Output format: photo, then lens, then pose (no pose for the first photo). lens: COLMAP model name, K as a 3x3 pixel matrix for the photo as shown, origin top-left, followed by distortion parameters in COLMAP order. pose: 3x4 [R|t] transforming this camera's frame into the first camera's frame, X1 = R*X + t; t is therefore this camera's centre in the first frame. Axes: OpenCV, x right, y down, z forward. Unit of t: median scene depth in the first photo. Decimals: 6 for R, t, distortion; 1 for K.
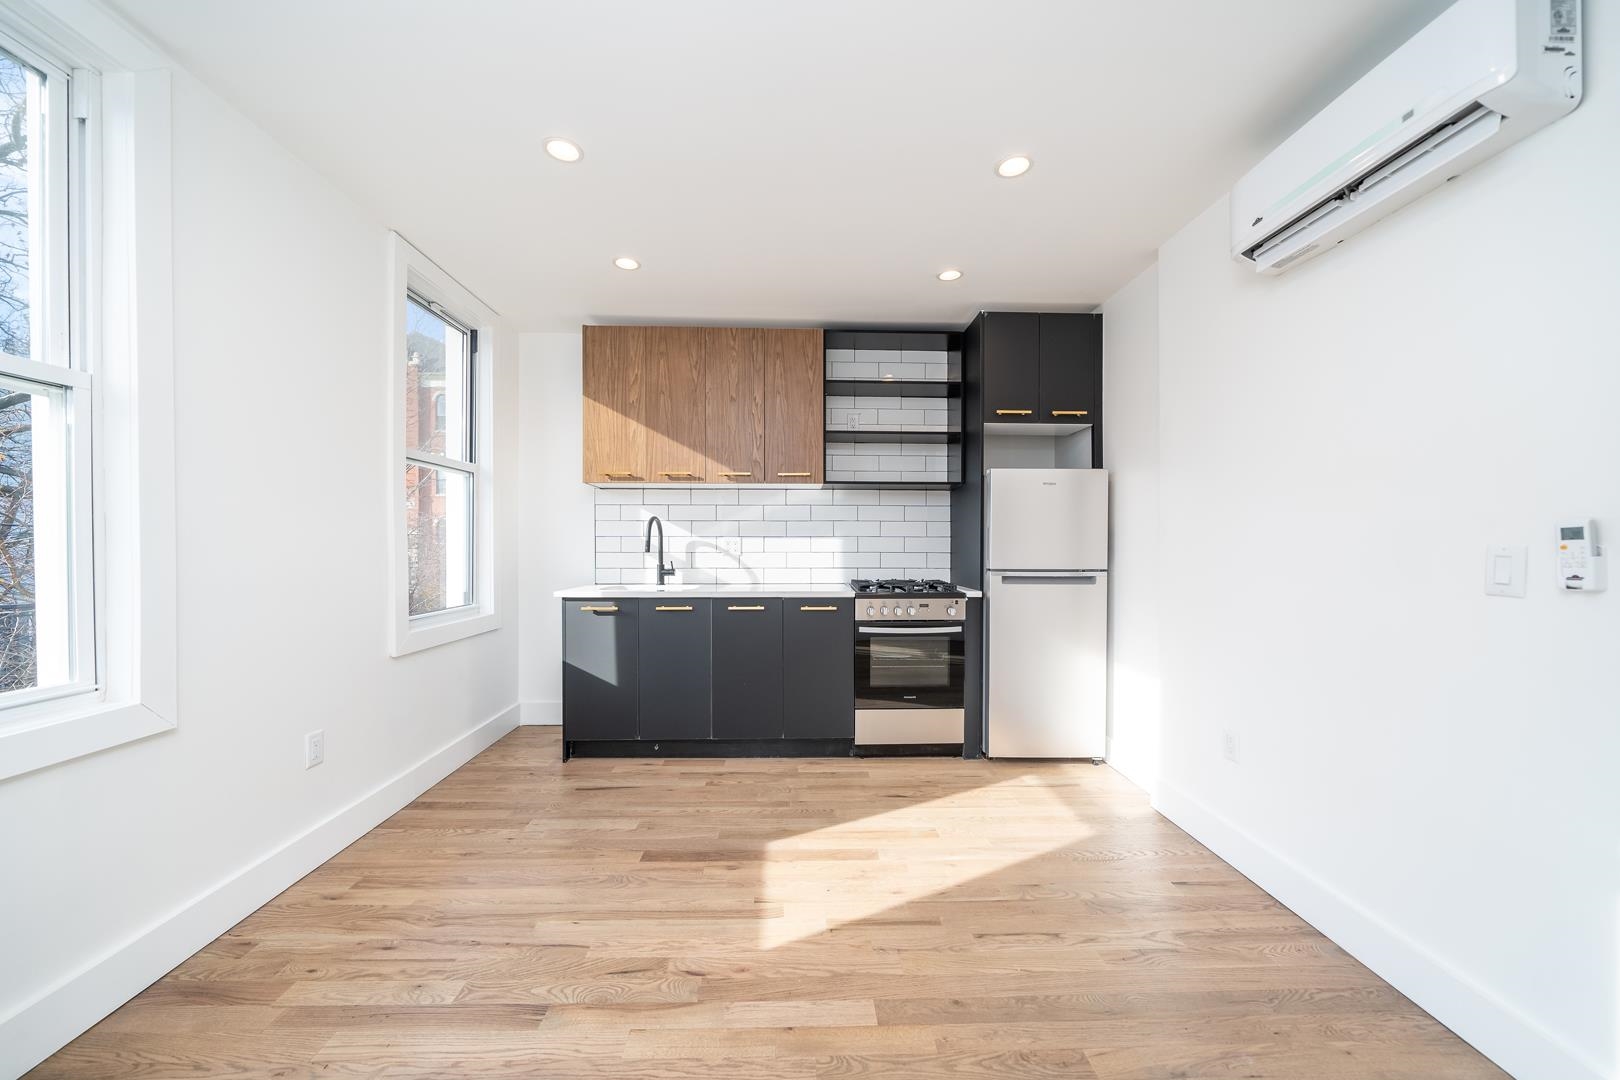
lens RADIAL K [[592.3, 0, 812.6], [0, 592.3, 548.2], [0, 0, 1]] dist [-0.001758, -0.000489]
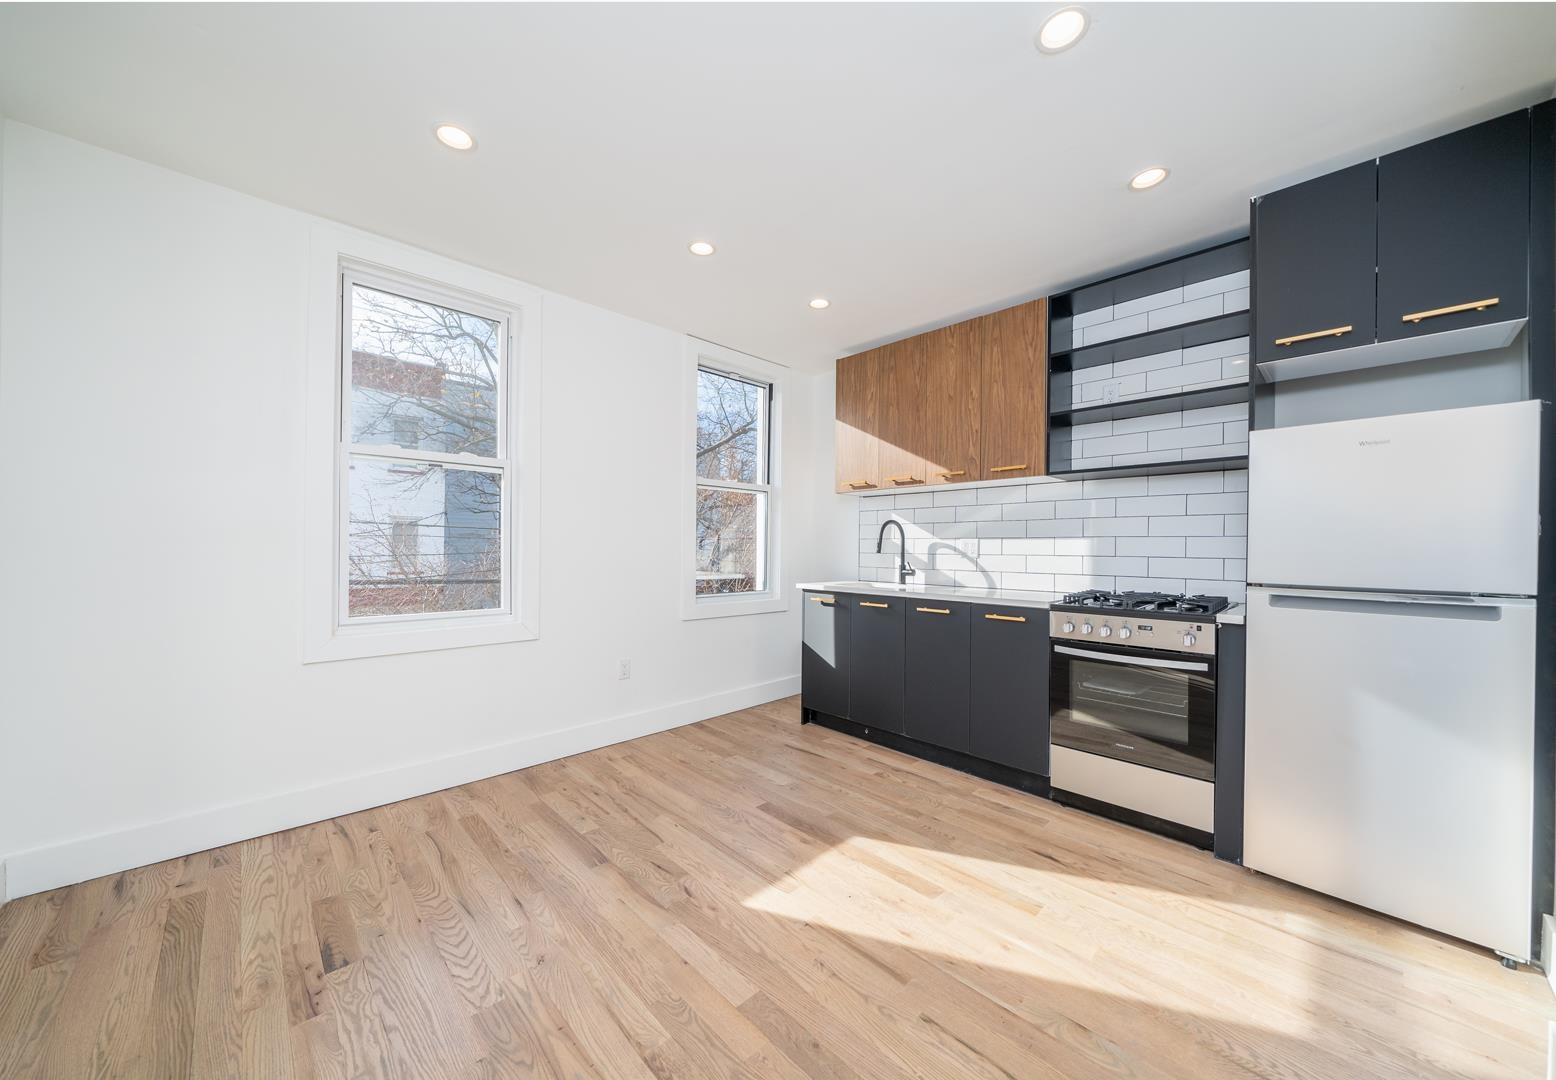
lens RADIAL K [[568.9, 0, 783.2], [0, 568.9, 548.8], [0, 0, 1]] dist [-0.004660, -0.000017]
pose [[0.667408, 0.005000, -0.744676, 0.426482], [-0.010399, 0.999943, -0.002606, 0.004043], [0.744620, 0.009483, 0.667422, 0.187134]]
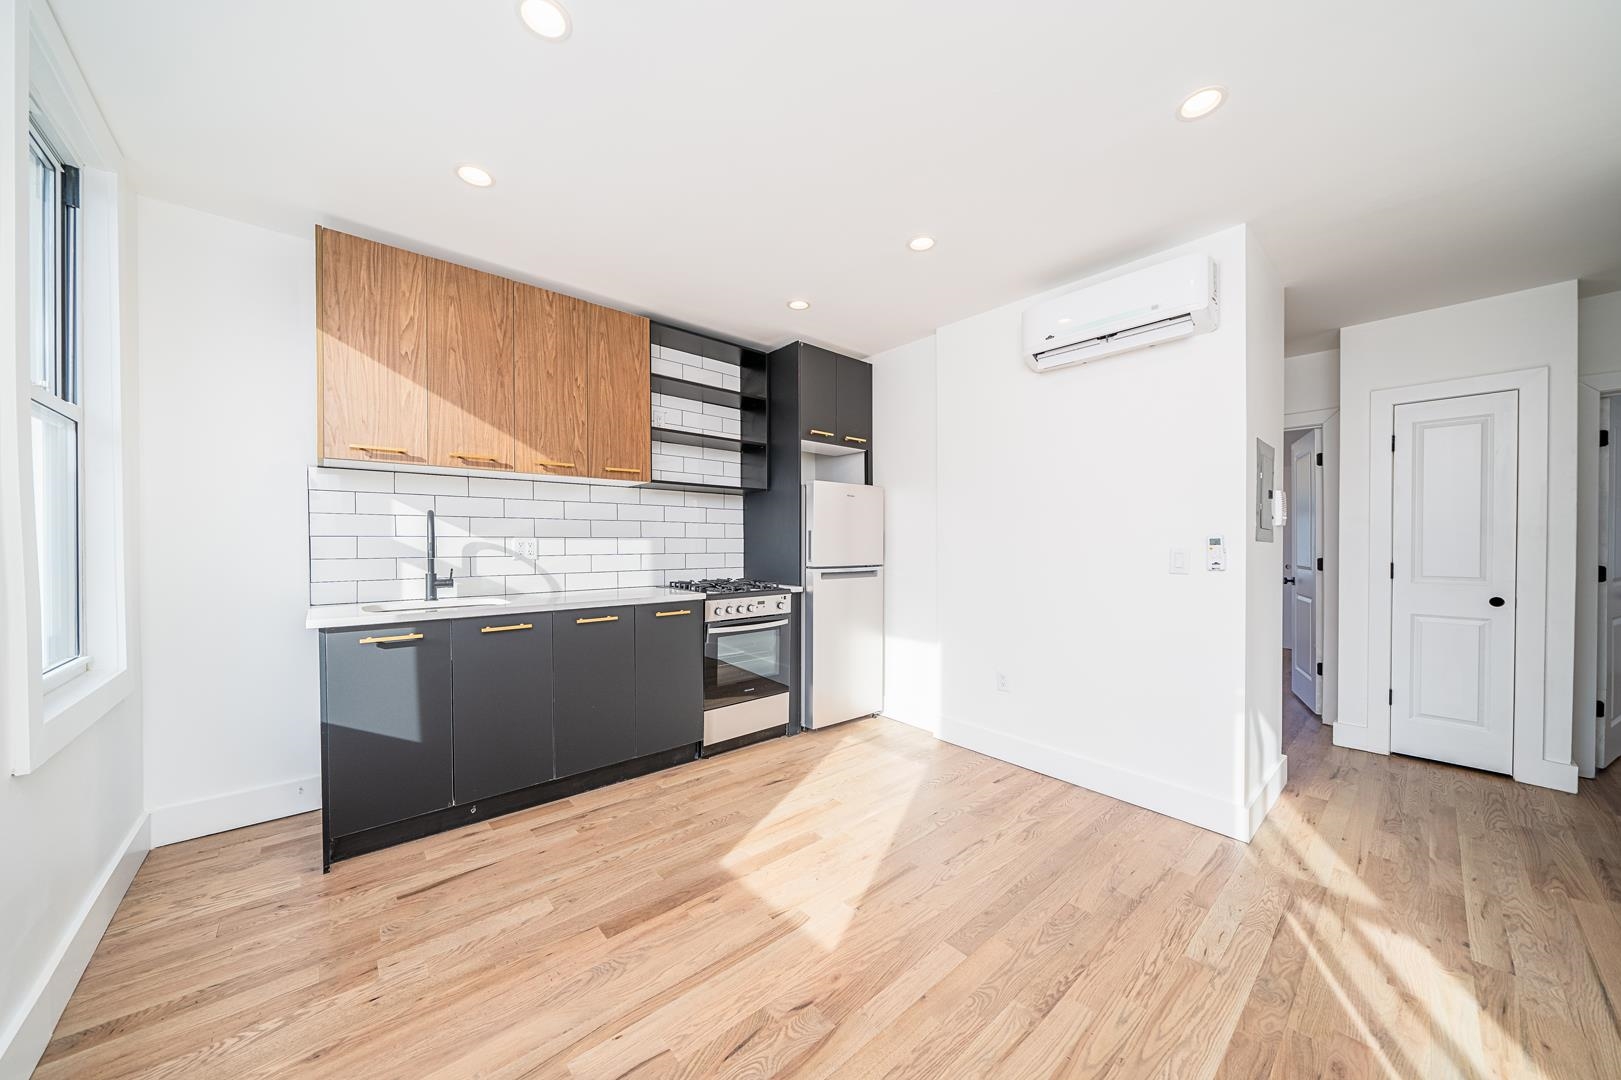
lens RADIAL K [[557.8, 0, 813.0], [0, 557.8, 547.4], [0, 0, 1]] dist [-0.003068, -0.000437]
pose [[0.770303, -0.006755, 0.637642, -0.395231], [0.004488, 0.999977, 0.005171, -0.008658], [-0.637662, -0.001121, 0.770316, 0.162187]]
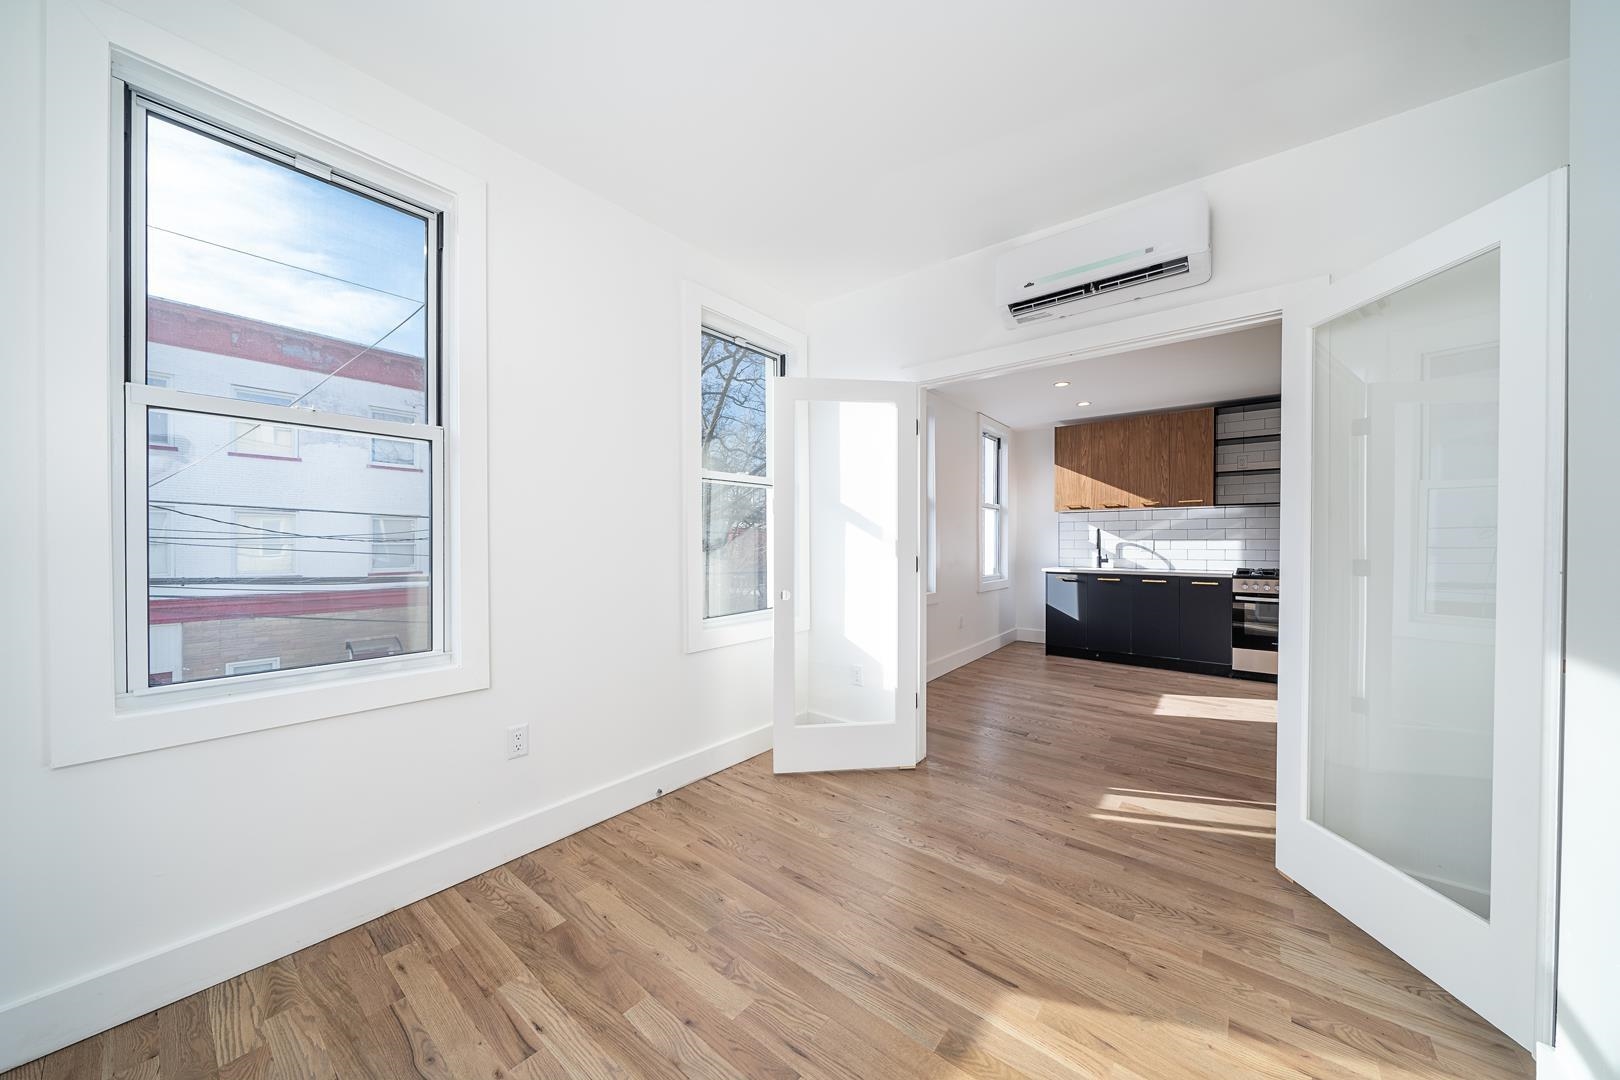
lens RADIAL K [[557.5, 0, 811.4], [0, 557.5, 547.9], [0, 0, 1]] dist [-0.003068, -0.000437]
pose [[0.760893, 0.005328, -0.648856, 0.185944], [-0.002359, 0.999982, 0.005445, -0.003840], [0.648874, -0.002612, 0.760892, -0.917847]]
